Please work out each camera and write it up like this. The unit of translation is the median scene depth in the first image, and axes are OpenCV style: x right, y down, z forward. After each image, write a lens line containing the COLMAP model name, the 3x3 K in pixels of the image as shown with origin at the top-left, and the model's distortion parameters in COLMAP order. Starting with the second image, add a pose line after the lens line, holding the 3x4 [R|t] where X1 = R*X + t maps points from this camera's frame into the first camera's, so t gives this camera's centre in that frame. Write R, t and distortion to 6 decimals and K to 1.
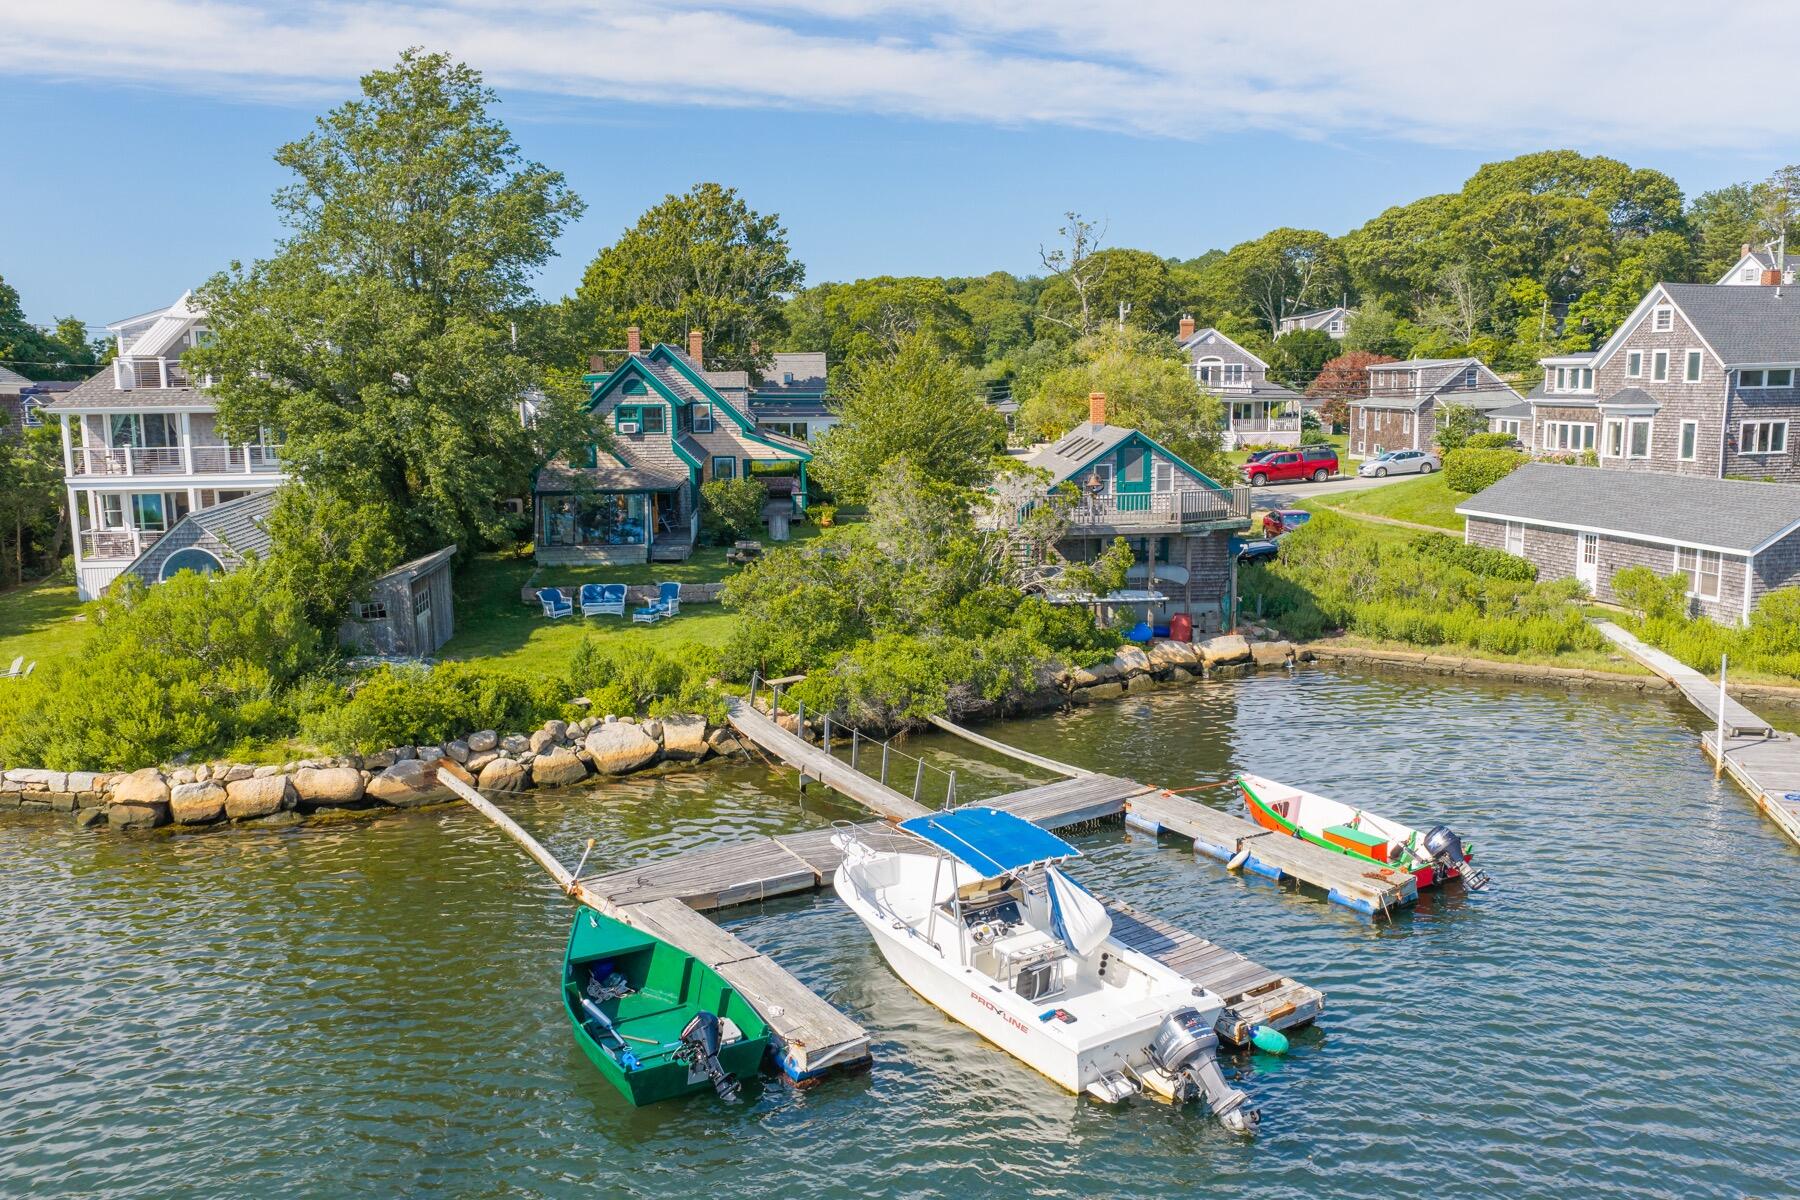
lens RADIAL K [[1490.1, 0, 900.0], [0, 1490.1, 600.0], [0, 0, 1]] dist [0.027316, -0.055314]
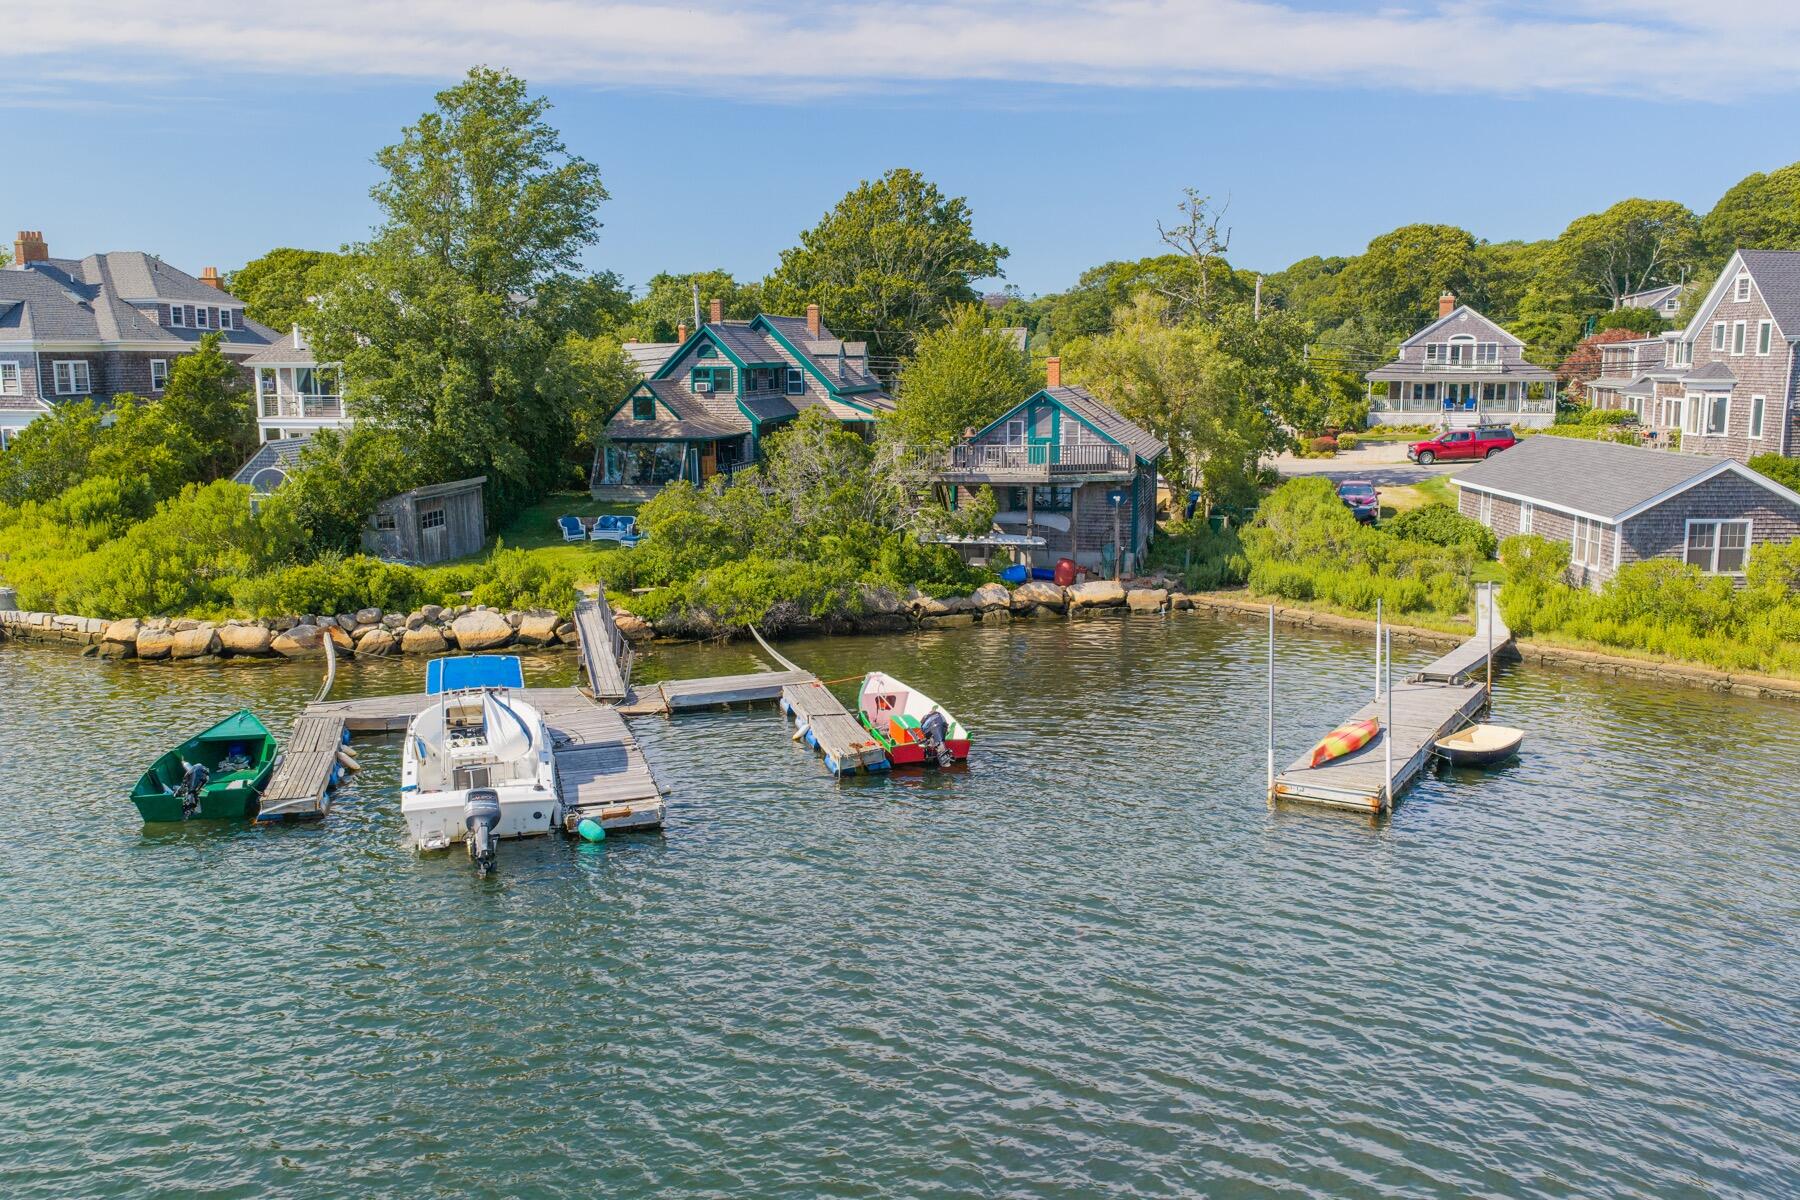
lens RADIAL K [[1490.1, 0, 900.0], [0, 1490.1, 600.0], [0, 0, 1]] dist [0.027316, -0.055314]
pose [[0.959169, 0.053532, -0.277720, 0.374353], [-0.050608, 0.998562, 0.017693, 0.025734], [0.278268, -0.002916, 0.960499, -0.075497]]
